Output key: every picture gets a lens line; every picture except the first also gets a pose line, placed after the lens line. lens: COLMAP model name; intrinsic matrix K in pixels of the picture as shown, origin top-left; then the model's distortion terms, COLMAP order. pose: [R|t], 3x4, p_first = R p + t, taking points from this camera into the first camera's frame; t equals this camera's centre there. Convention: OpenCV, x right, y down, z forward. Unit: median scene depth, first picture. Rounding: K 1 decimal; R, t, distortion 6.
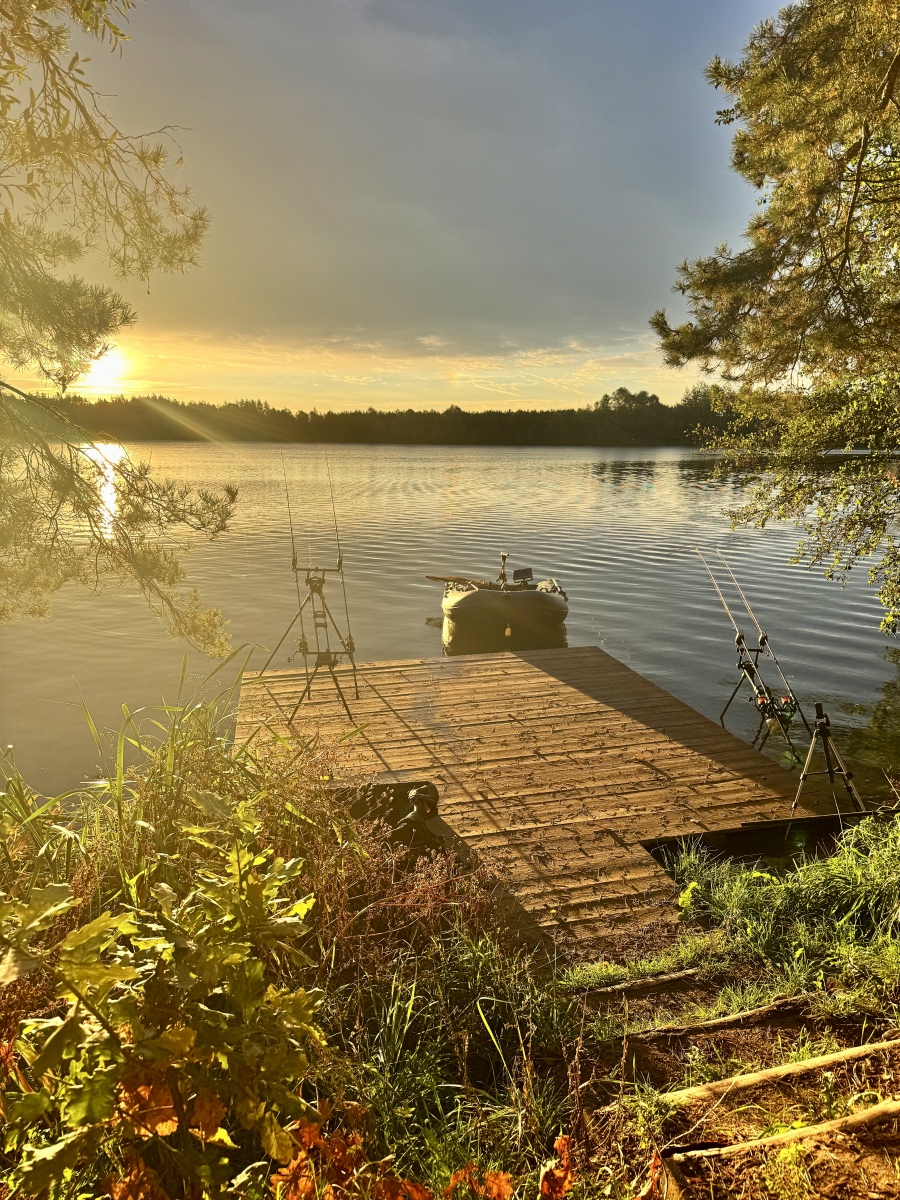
lens RADIAL K [[819.4, 0, 462.6], [0, 819.4, 615.6], [0, 0, 1]] dist [0.023480, -0.030016]
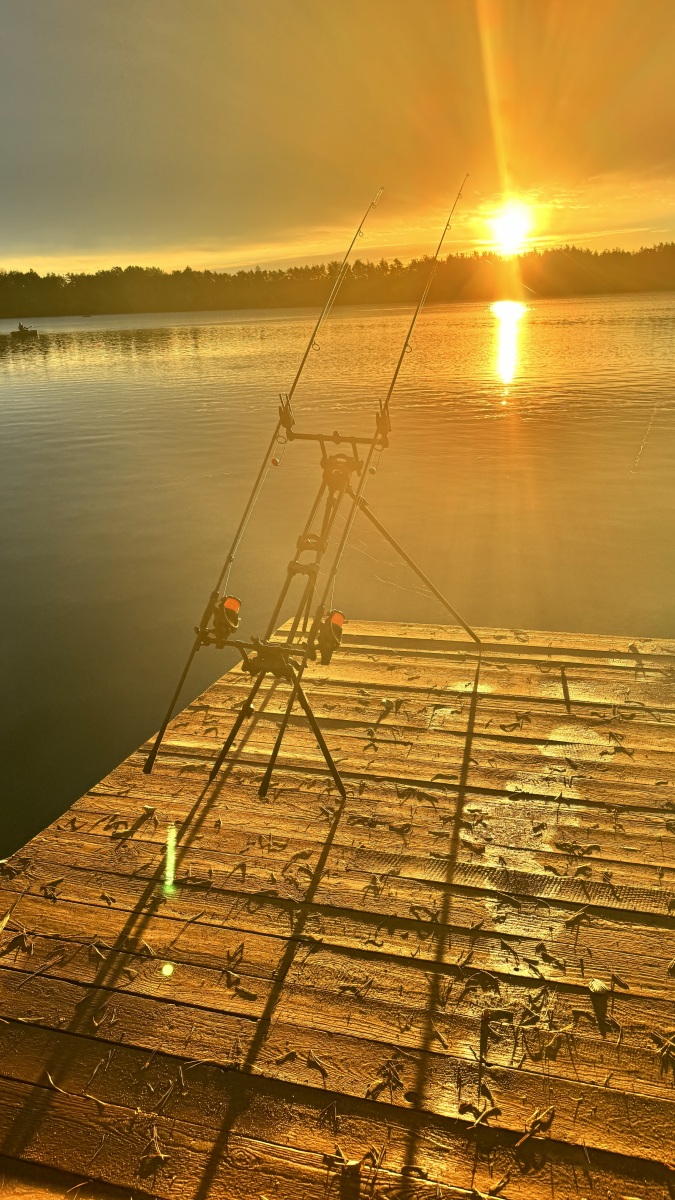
lens RADIAL K [[823.1, 0, 358.1], [0, 823.1, 618.2], [0, 0, 1]] dist [0.017321, -0.012398]
pose [[0.832113, 0.151168, -0.533607, 0.080451], [-0.062328, 0.981531, 0.180867, -0.041846], [0.551092, -0.117244, 0.826166, 0.633303]]
